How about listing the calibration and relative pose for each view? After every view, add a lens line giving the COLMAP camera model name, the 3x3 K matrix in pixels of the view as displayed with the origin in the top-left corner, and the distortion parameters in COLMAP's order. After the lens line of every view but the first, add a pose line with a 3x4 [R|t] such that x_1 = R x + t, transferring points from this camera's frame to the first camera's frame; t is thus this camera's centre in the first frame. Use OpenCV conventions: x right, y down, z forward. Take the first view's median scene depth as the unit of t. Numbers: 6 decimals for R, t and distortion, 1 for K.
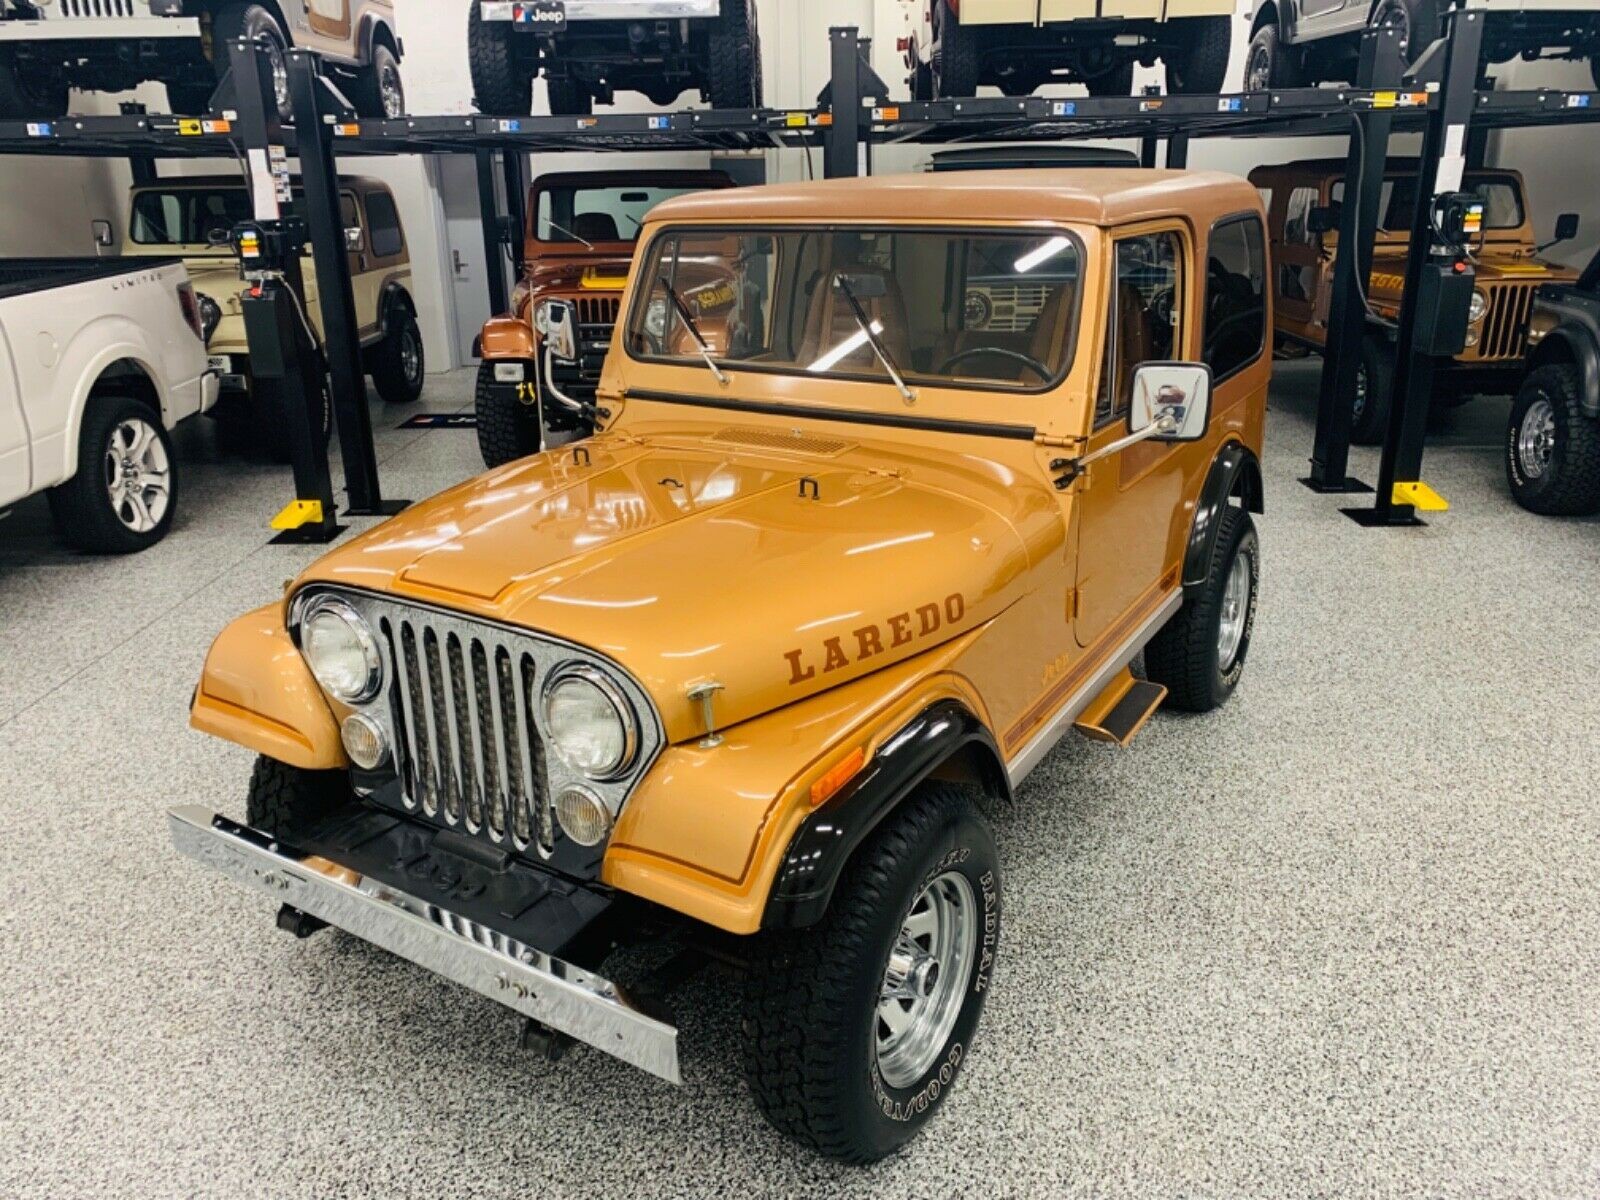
lens RADIAL K [[1225.1, 0, 786.6], [0, 1225.1, 586.8], [0, 0, 1]] dist [0.029748, -0.013025]
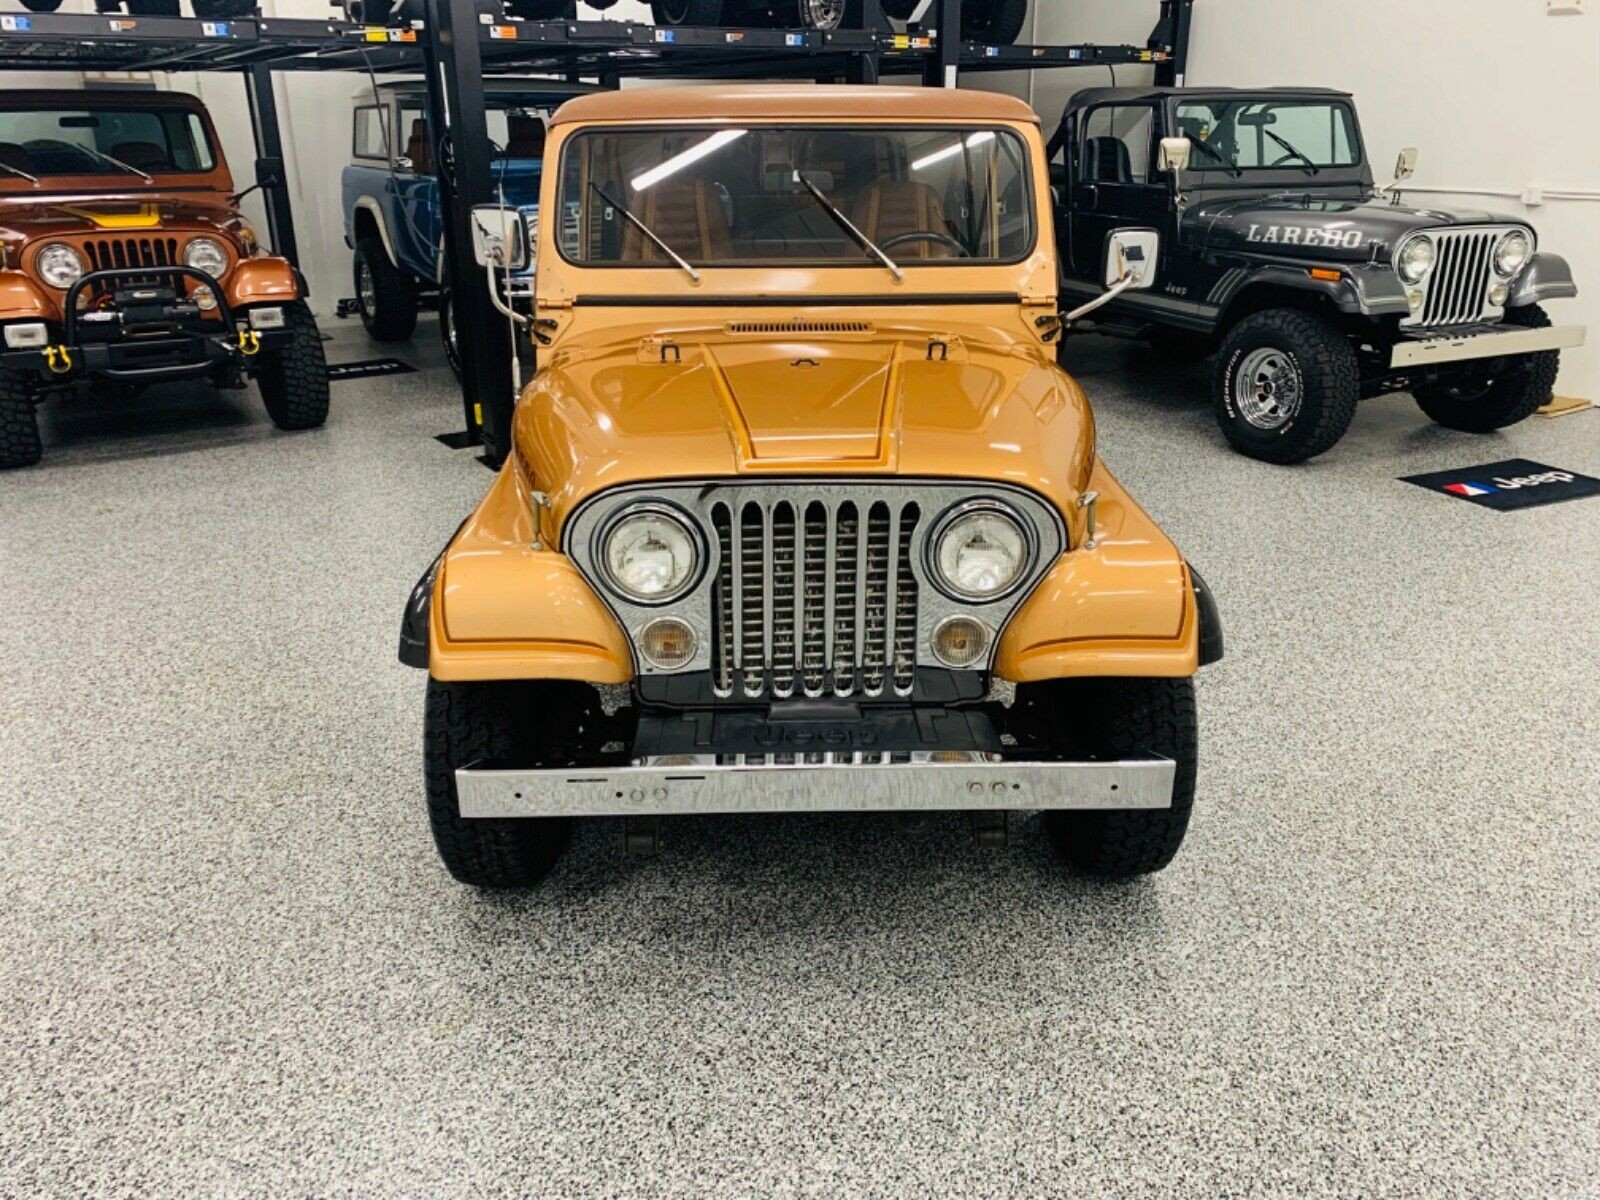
lens RADIAL K [[1239.8, 0, 782.1], [0, 1239.8, 583.2], [0, 0, 1]] dist [0.008526, 0.000070]
pose [[0.827836, -0.186519, 0.529053, -0.555151], [0.169809, 0.982179, 0.080562, 0.010204], [-0.534651, 0.023146, 0.844756, 0.083880]]
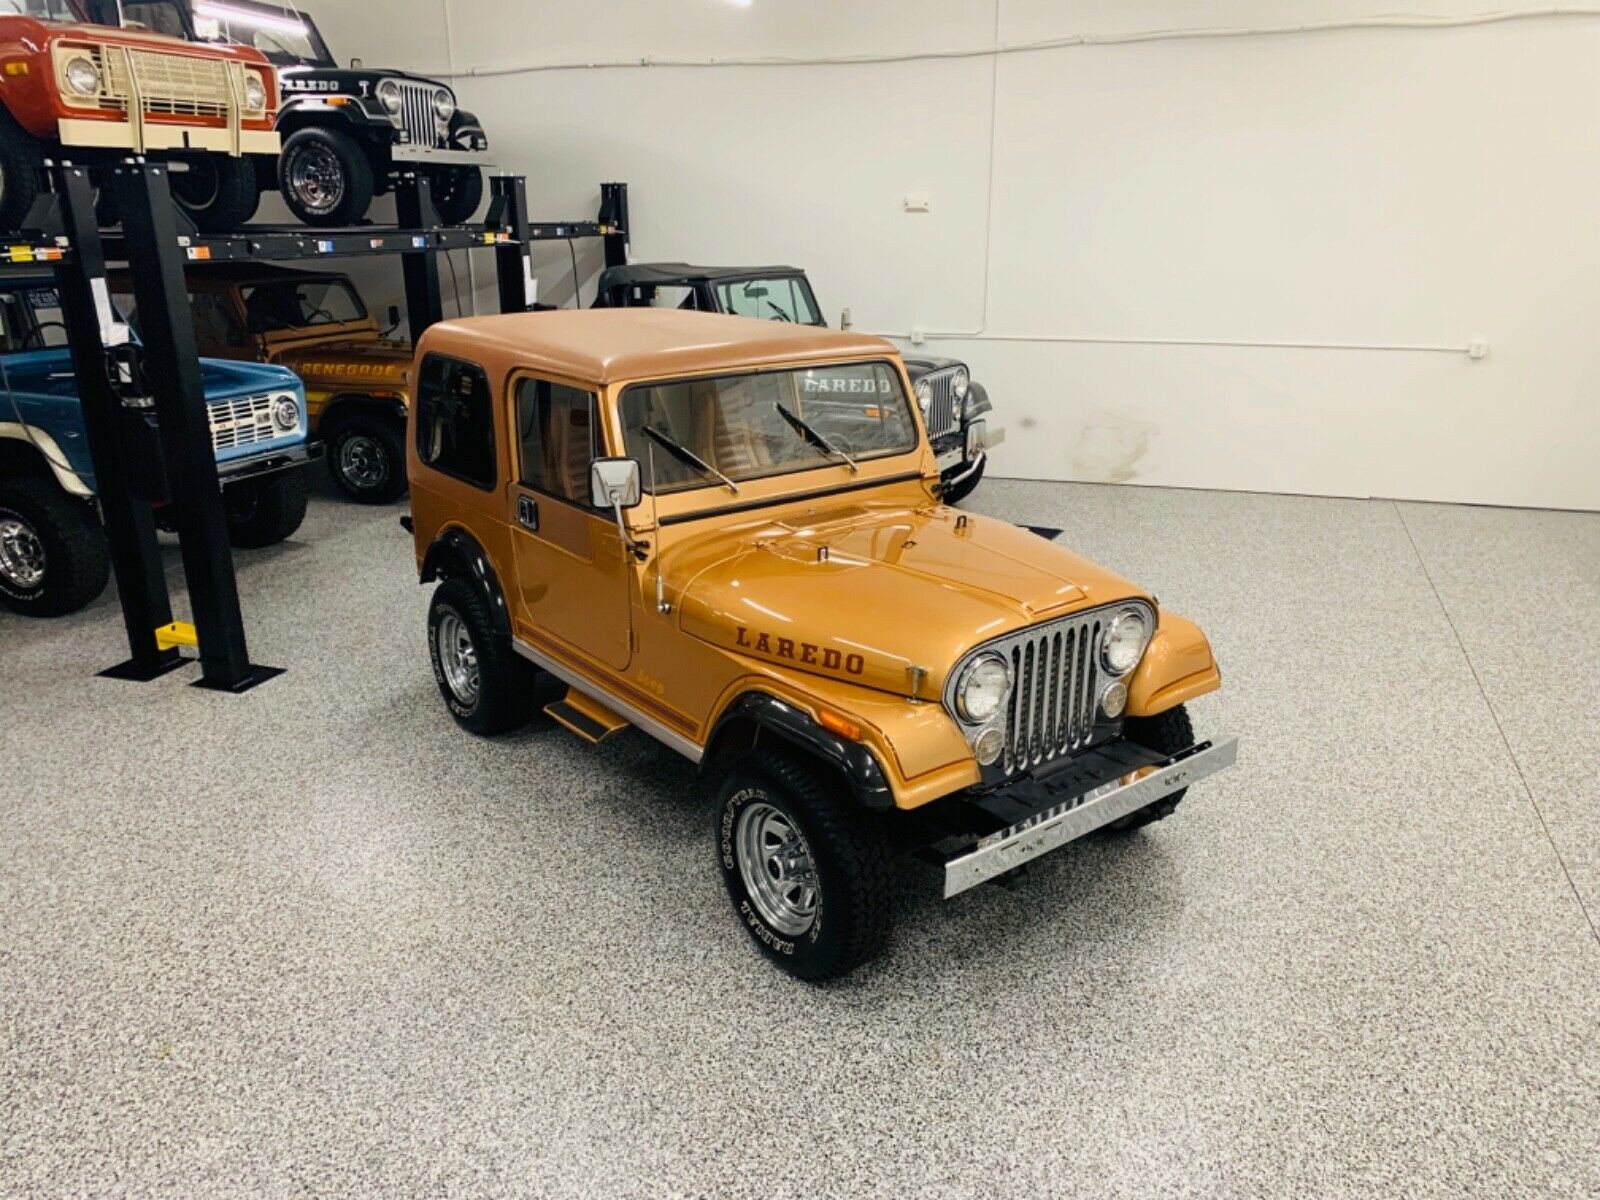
lens RADIAL K [[1275.9, 0, 800.0], [0, 1275.9, 600.0], [0, 0, 1]] dist [0.054726, -0.075607]
pose [[0.308249, -0.268198, 0.912717, -1.240503], [0.304836, 0.936691, 0.172291, -0.259272], [-0.901142, 0.225120, 0.370491, 0.427846]]
